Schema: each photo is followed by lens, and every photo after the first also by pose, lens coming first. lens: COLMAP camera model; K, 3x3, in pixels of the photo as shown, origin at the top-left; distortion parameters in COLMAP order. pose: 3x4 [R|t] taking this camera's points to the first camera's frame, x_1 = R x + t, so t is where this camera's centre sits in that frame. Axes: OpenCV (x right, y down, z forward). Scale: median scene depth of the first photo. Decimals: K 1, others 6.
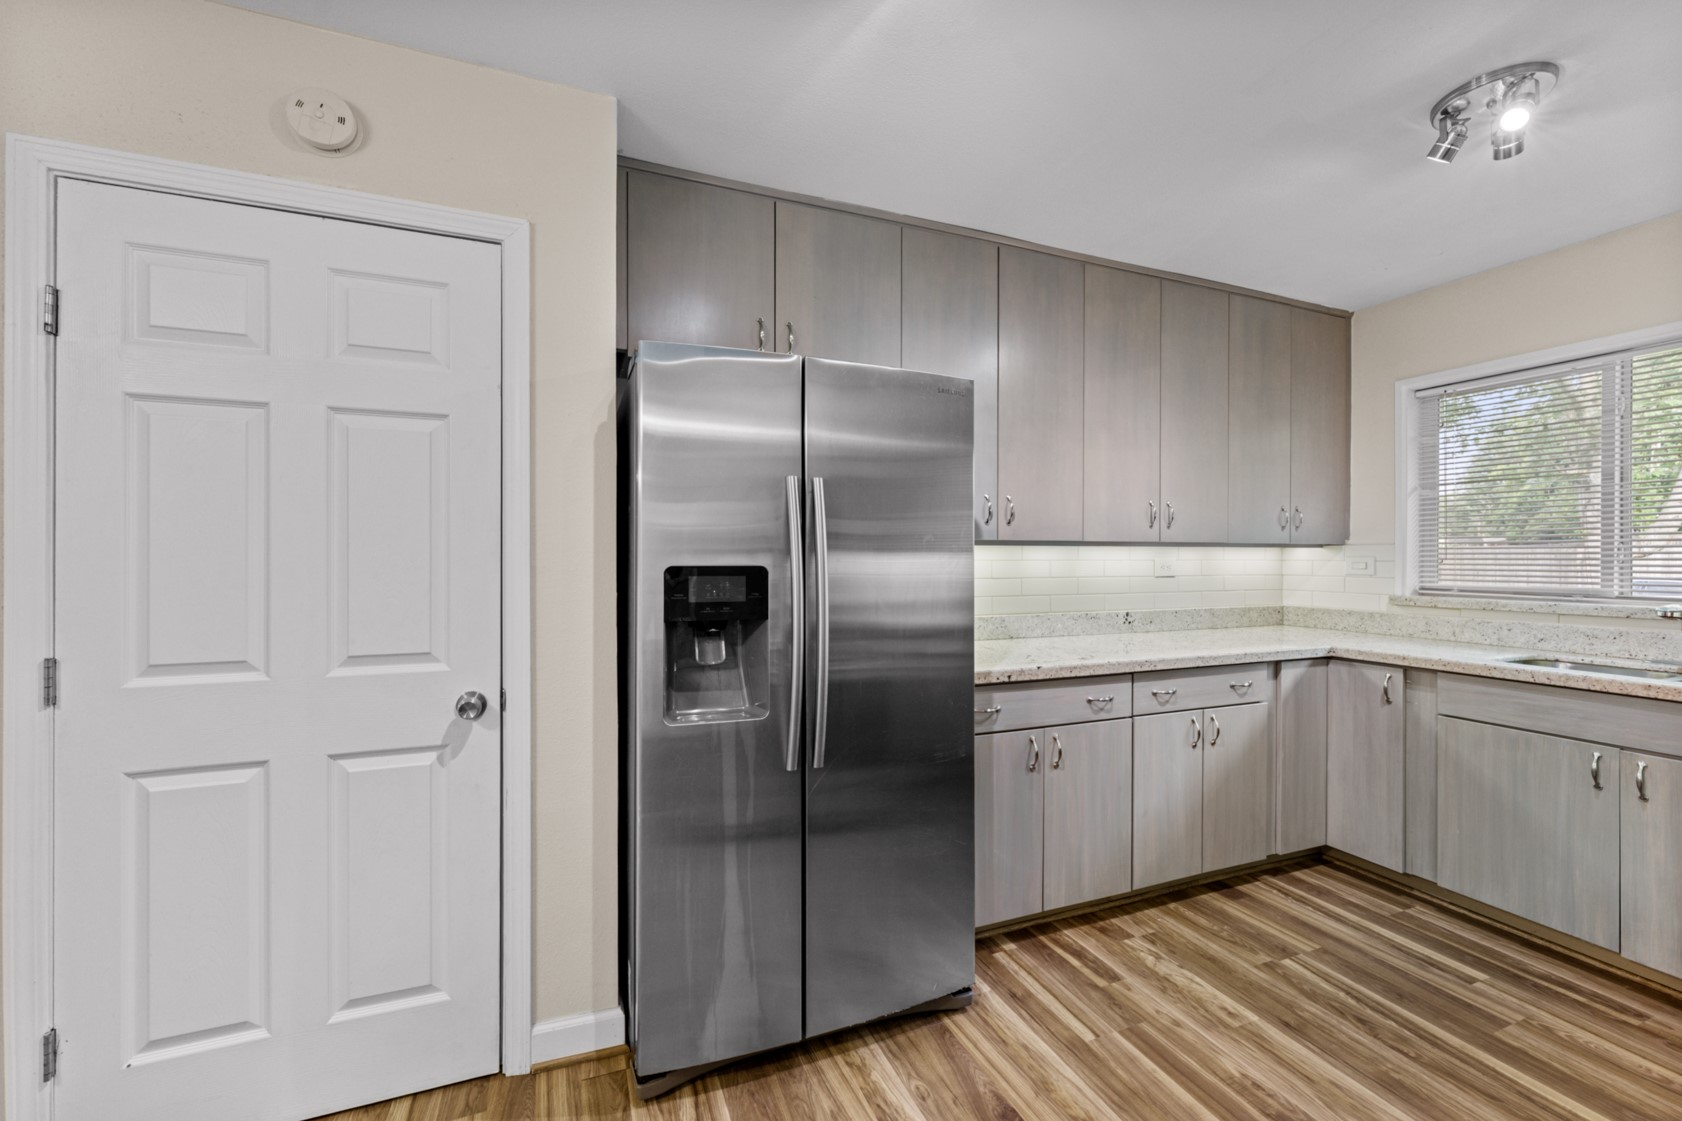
lens RADIAL K [[677.3, 0, 833.0], [0, 677.3, 556.0], [0, 0, 1]] dist [-0.000642, 0.000002]
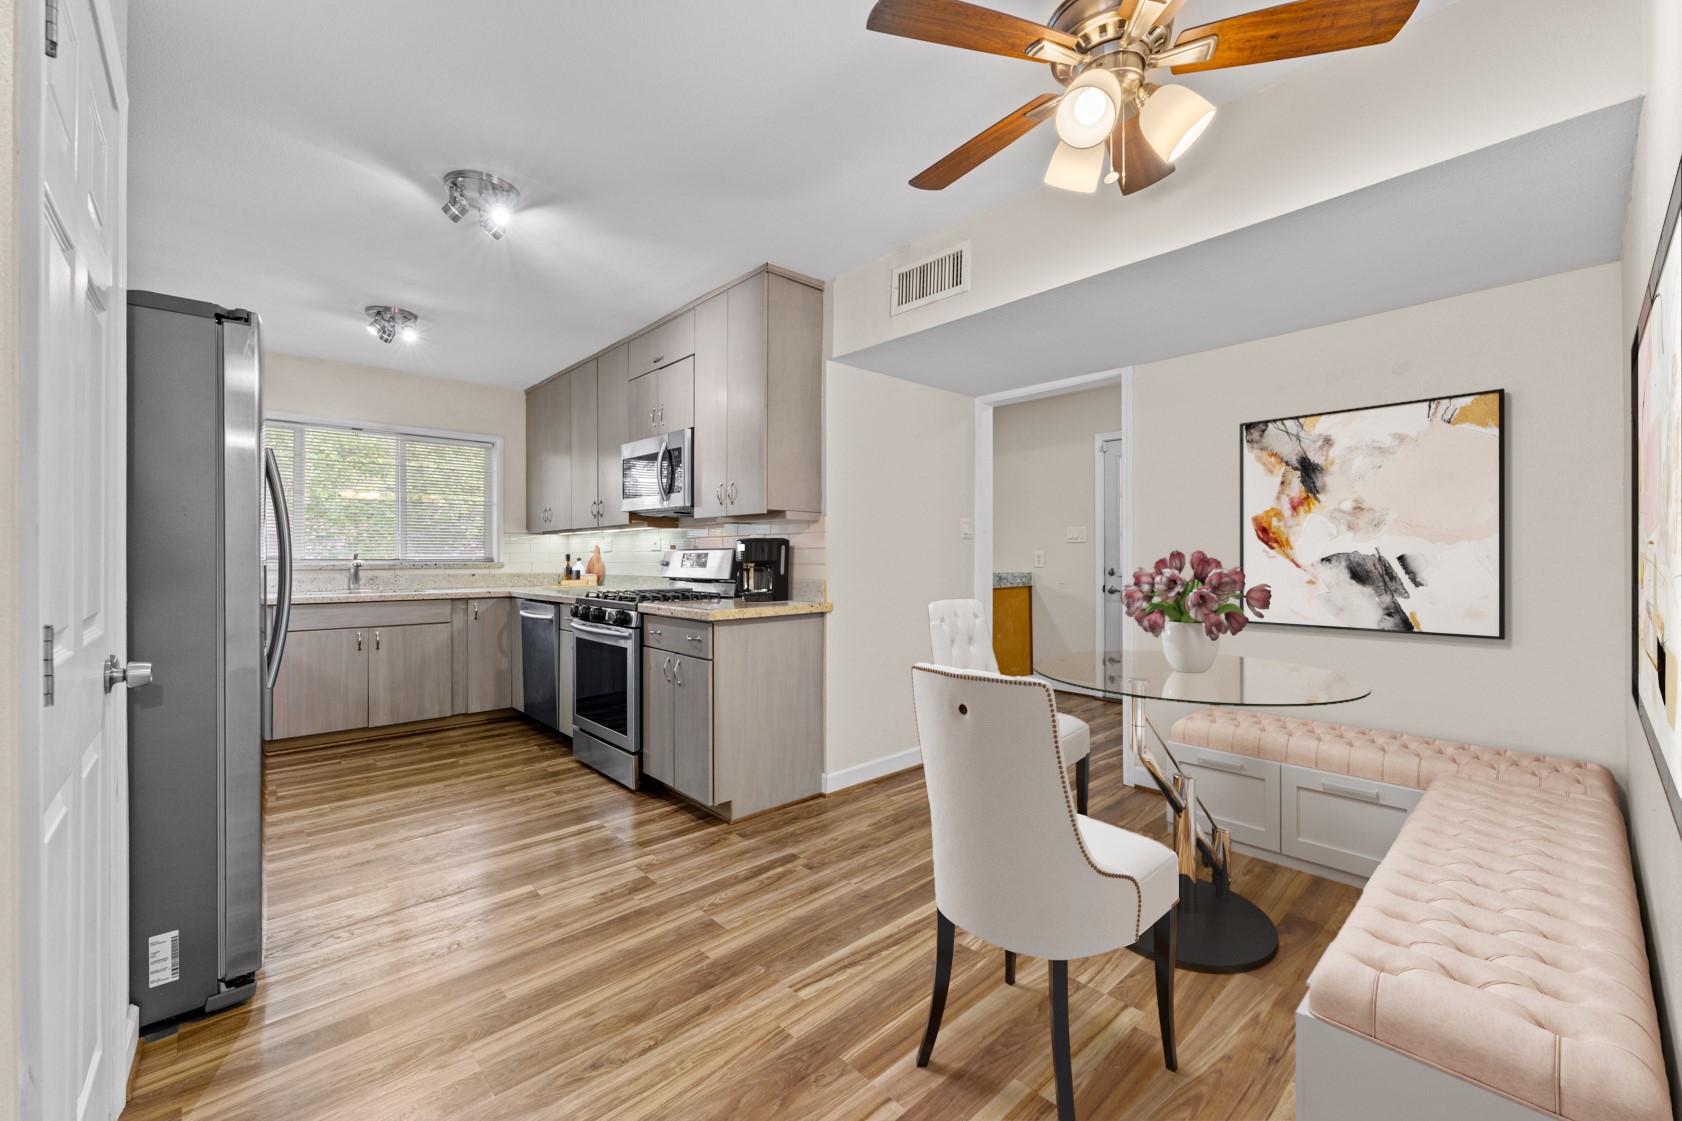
lens RADIAL K [[677.3, 0, 834.8], [0, 677.3, 553.9], [0, 0, 1]] dist [-0.000642, 0.000002]
pose [[-0.358766, 0.001606, 0.933426, -1.519211], [-0.003094, 0.999991, -0.002910, 0.069997], [-0.933423, -0.003933, -0.358758, 0.476478]]
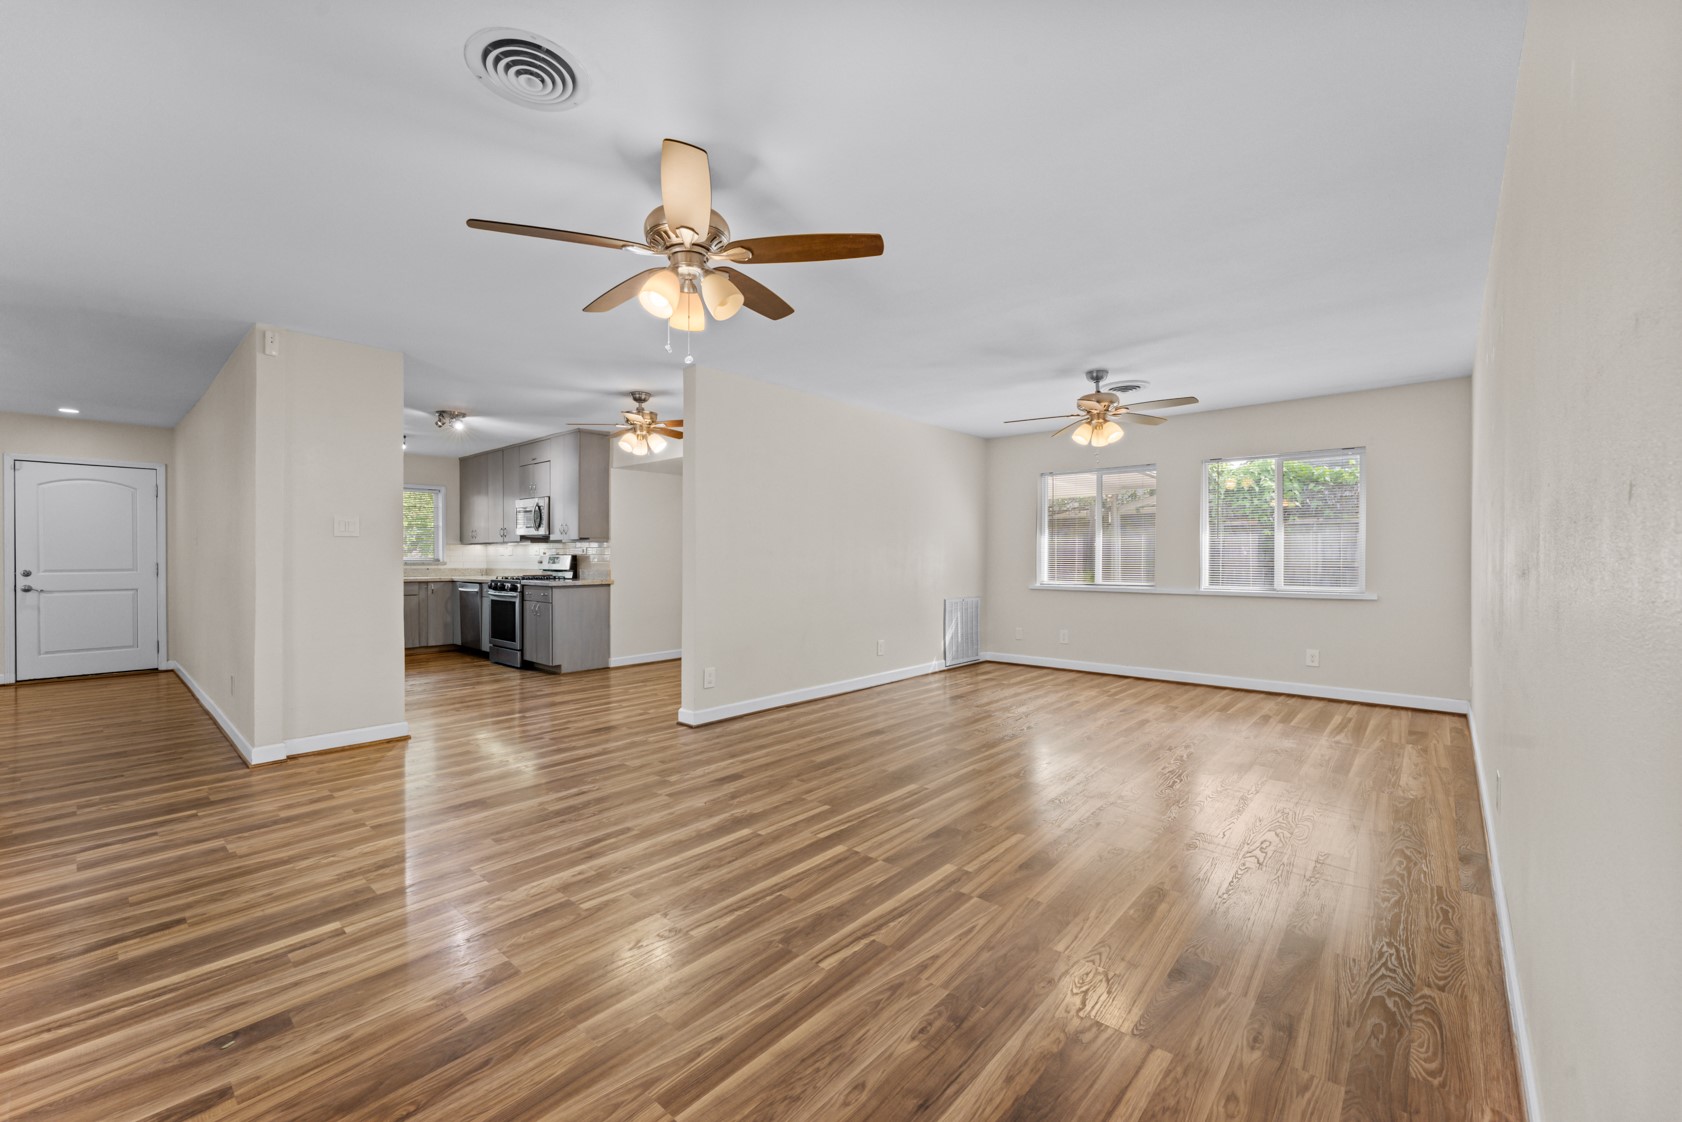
lens RADIAL K [[677.3, 0, 830.0], [0, 677.3, 560.0], [0, 0, 1]] dist [-0.000642, 0.000002]
pose [[-0.446330, -0.005821, 0.894849, -4.039467], [-0.003536, 0.999983, 0.004741, 0.057049], [-0.894861, -0.001048, -0.446343, 0.463457]]
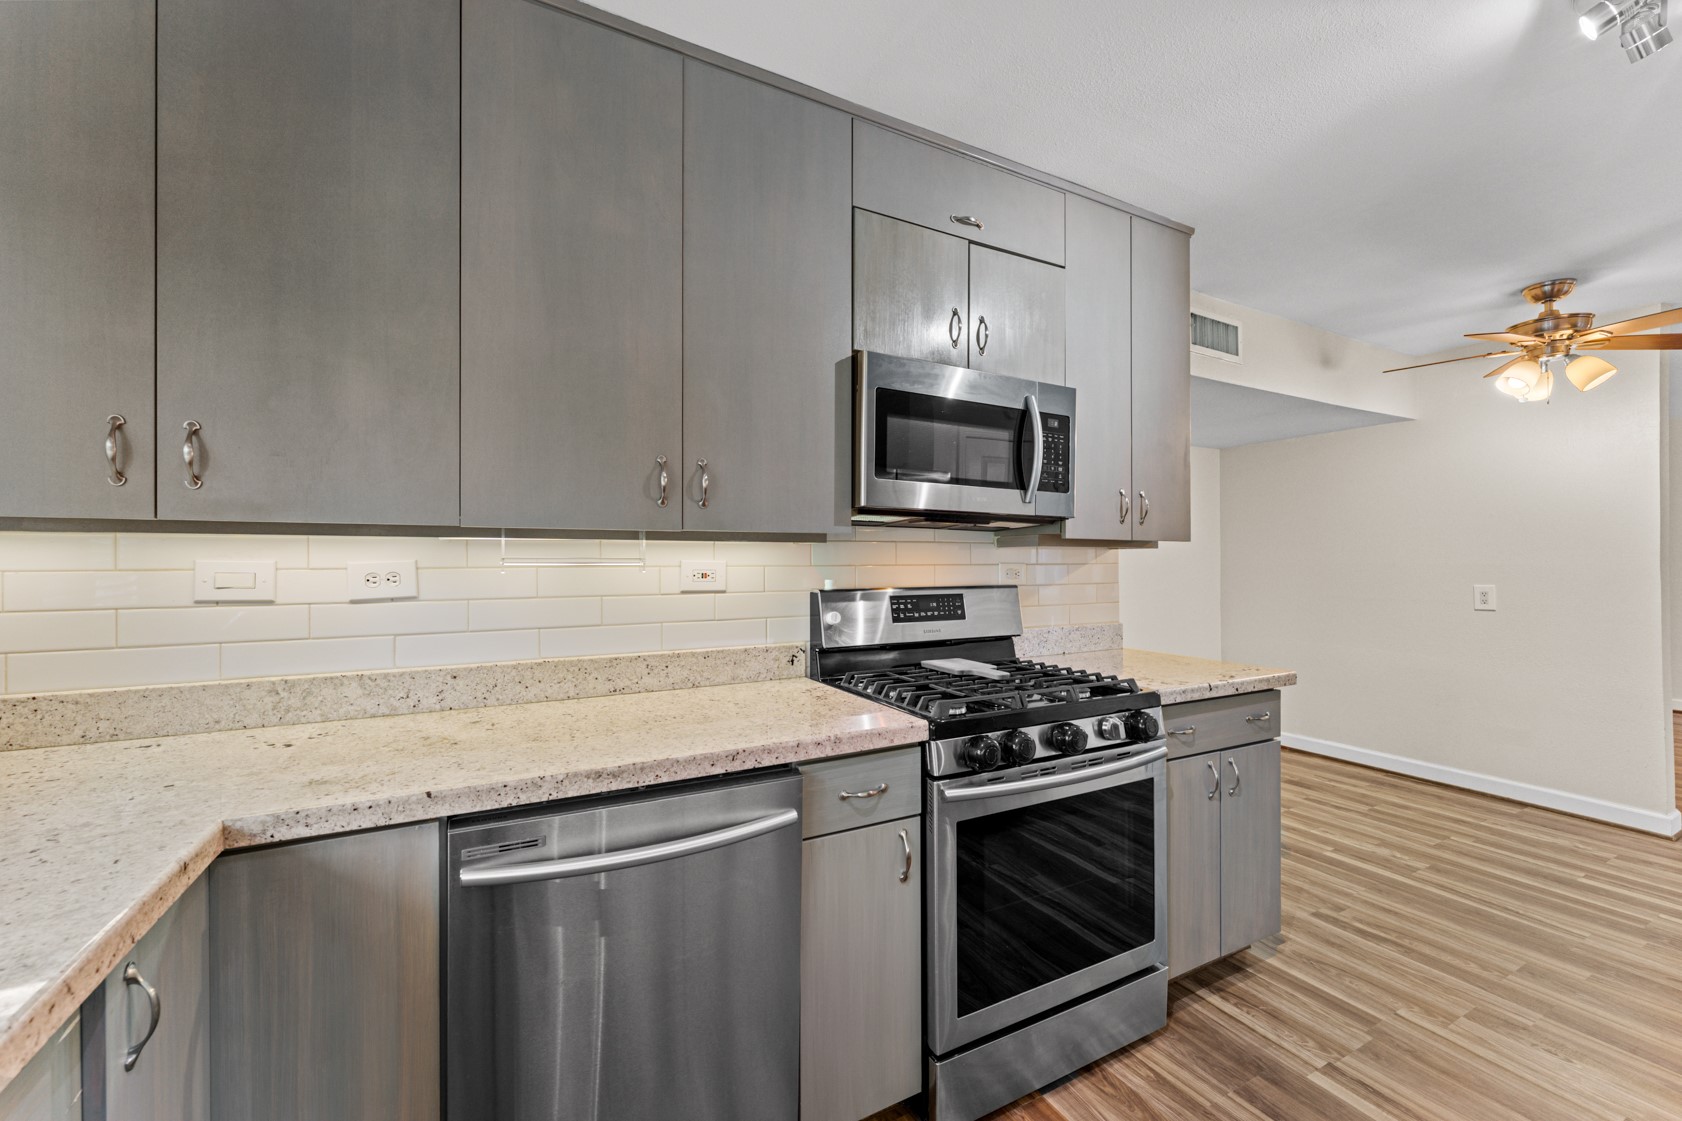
lens RADIAL K [[677.3, 0, 835.5], [0, 677.3, 559.4], [0, 0, 1]] dist [-0.000642, 0.000002]
pose [[-0.992962, -0.002942, -0.118394, 1.116789], [-0.001873, 0.999956, -0.009144, 0.007393], [0.118416, -0.008858, -0.992925, 1.322487]]
